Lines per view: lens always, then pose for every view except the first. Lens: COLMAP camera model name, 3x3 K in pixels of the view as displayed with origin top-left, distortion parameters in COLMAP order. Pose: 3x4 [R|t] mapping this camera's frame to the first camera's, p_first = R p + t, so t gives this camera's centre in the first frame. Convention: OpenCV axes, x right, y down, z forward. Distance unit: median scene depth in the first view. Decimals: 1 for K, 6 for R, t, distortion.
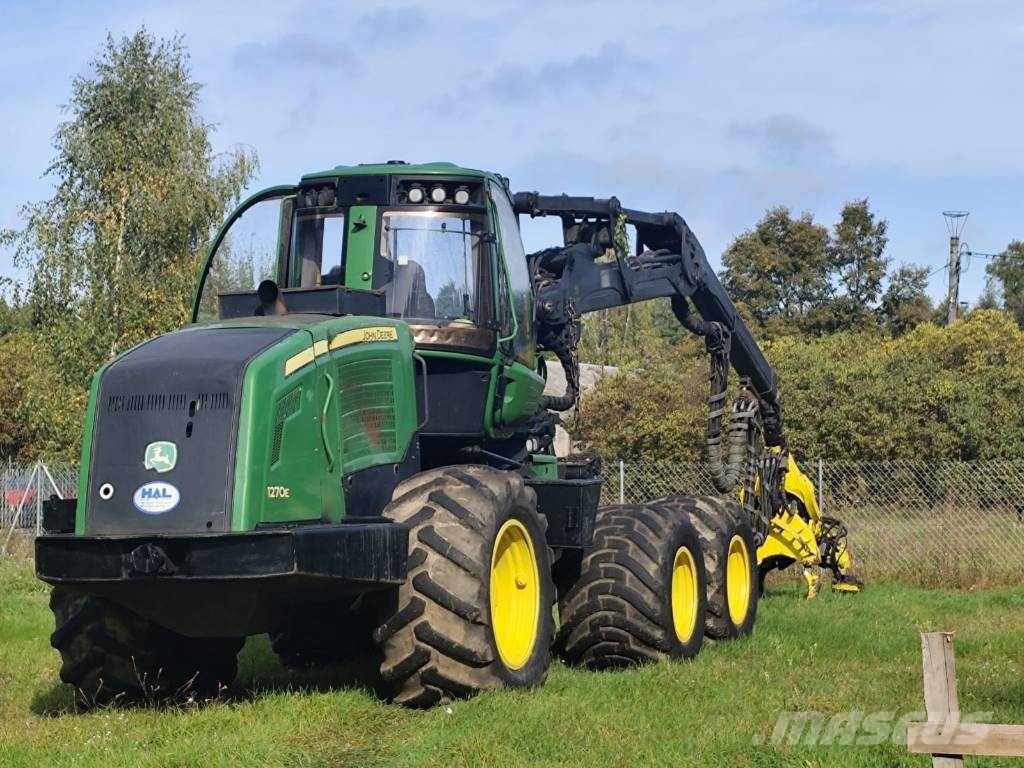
lens RADIAL K [[2883.1, 0, 512.0], [0, 2883.1, 384.0], [0, 0, 1]] dist [0.077574, 0.167693]
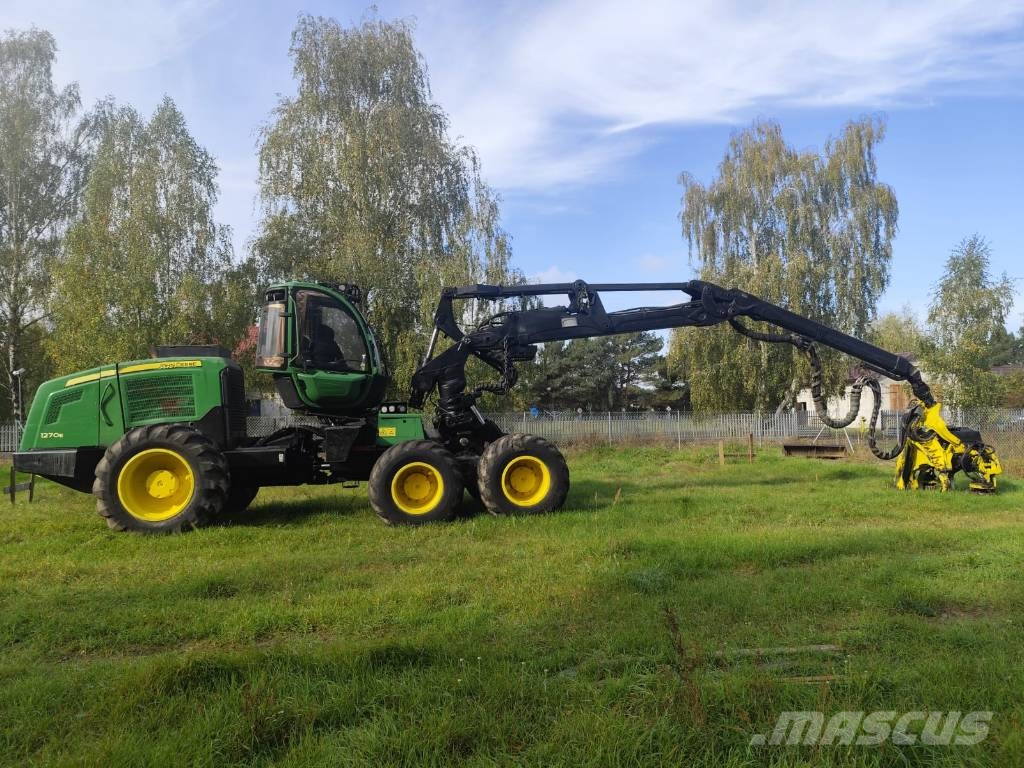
lens RADIAL K [[697.6, 0, 514.1], [0, 697.6, 383.7], [0, 0, 1]] dist [0.041145, -0.053046]
pose [[0.479450, -0.044452, -0.876443, 0.502707], [0.038043, 0.998830, -0.029849, 0.021700], [0.876744, -0.019031, 0.480580, 0.859633]]
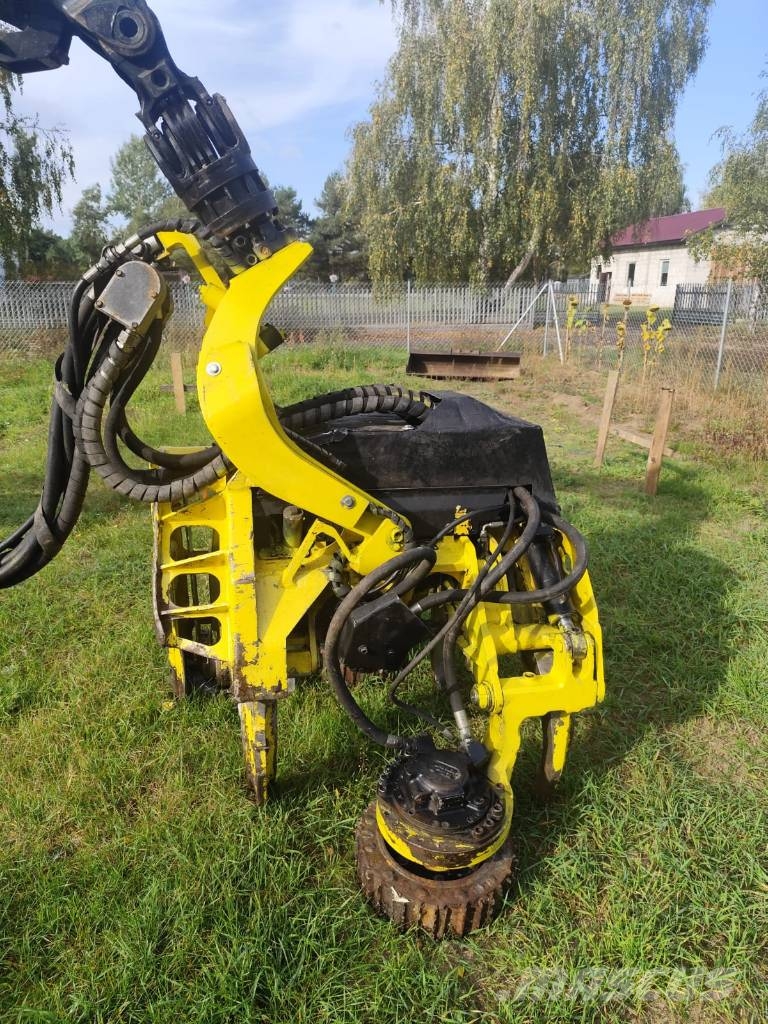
lens RADIAL K [[697.6, 0, 379.9], [0, 697.6, 511.9], [0, 0, 1]] dist [0.041184, -0.053410]
pose [[0.508149, 0.267037, -0.818826, 0.232418], [0.022146, 0.946354, 0.322371, 0.039615], [0.860984, -0.181946, 0.474975, 1.440411]]
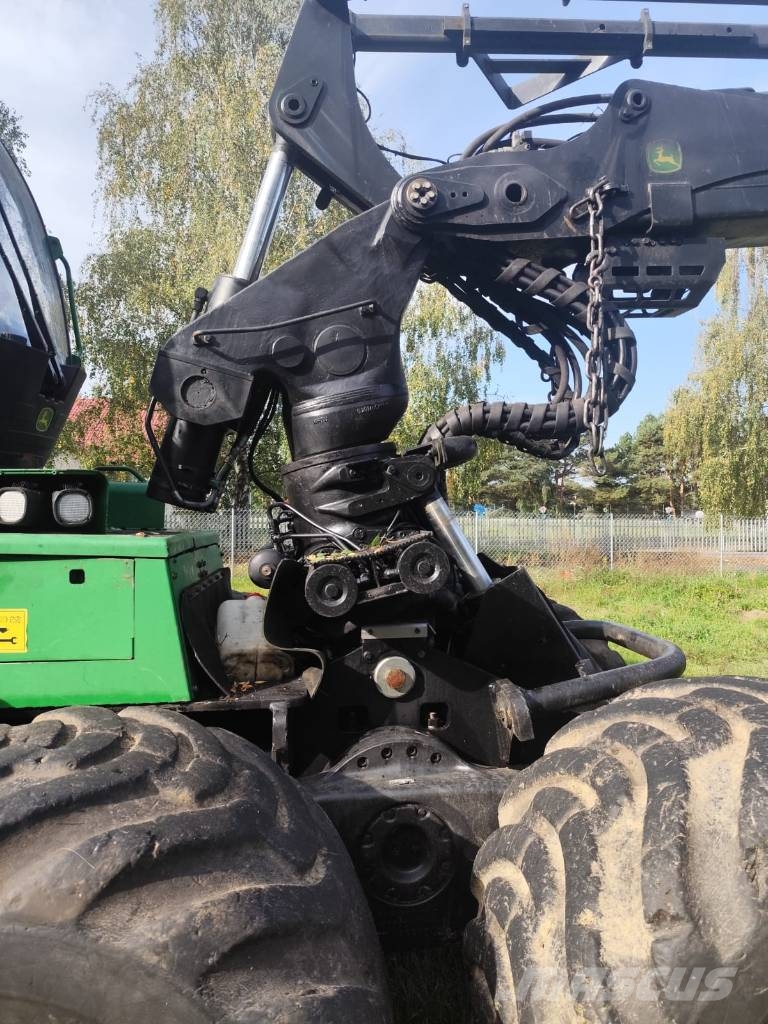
lens RADIAL K [[694.6, 0, 384.9], [0, 694.6, 510.4], [0, 0, 1]] dist [0.061023, -0.080606]
pose [[0.422679, 0.007585, -0.906248, 0.115941], [0.014855, 0.999773, 0.015296, 0.021301], [0.906158, -0.019928, 0.422470, 1.033166]]
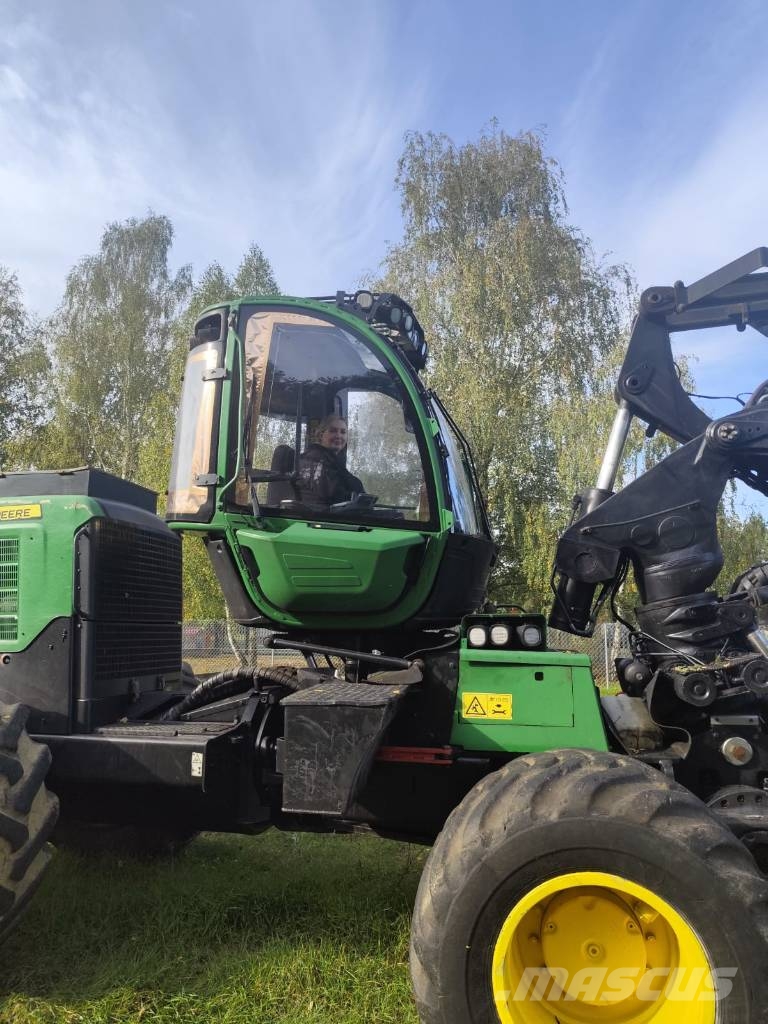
lens RADIAL K [[697.6, 0, 379.9], [0, 697.6, 511.9], [0, 0, 1]] dist [0.041184, -0.053410]
pose [[0.124015, -0.142056, -0.982059, 0.177126], [0.017585, 0.989859, -0.140964, 0.015182], [0.992125, 0.000213, 0.125255, 0.976767]]
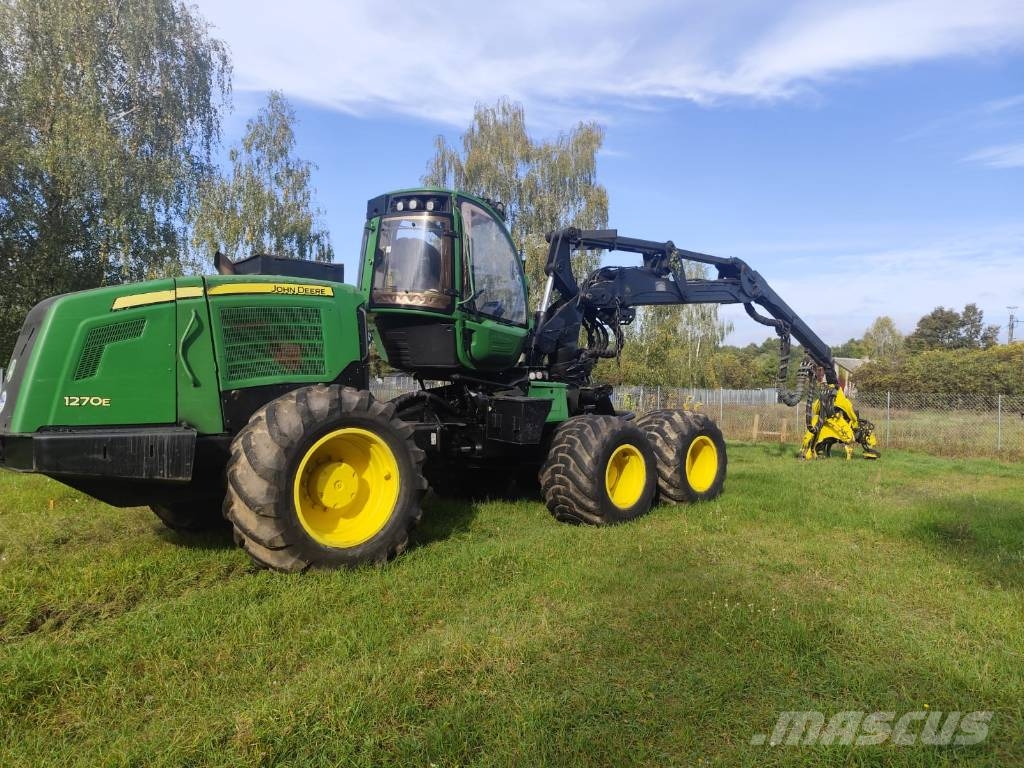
lens RADIAL K [[694.6, 0, 503.3], [0, 694.6, 383.3], [0, 0, 1]] dist [0.061023, -0.080606]
pose [[0.880158, 0.022769, -0.474135, 0.179183], [-0.011848, 0.999591, 0.026009, 0.016047], [0.474533, -0.017274, 0.880068, 0.666077]]
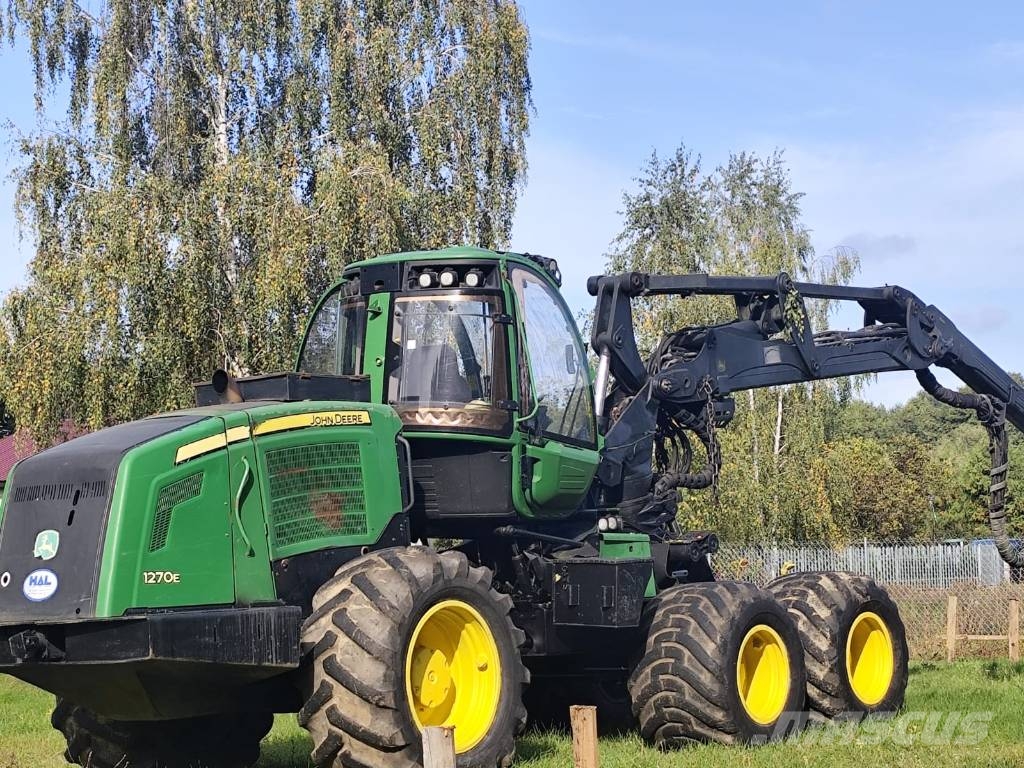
lens RADIAL K [[2556.4, 0, 461.7], [0, 2556.4, 354.1], [0, 0, 1]] dist [0.144989, -0.336426]
pose [[0.944561, -0.043282, -0.325470, 0.256721], [0.028054, 0.998287, -0.051339, 0.006752], [0.327134, 0.039362, 0.944158, 0.146388]]
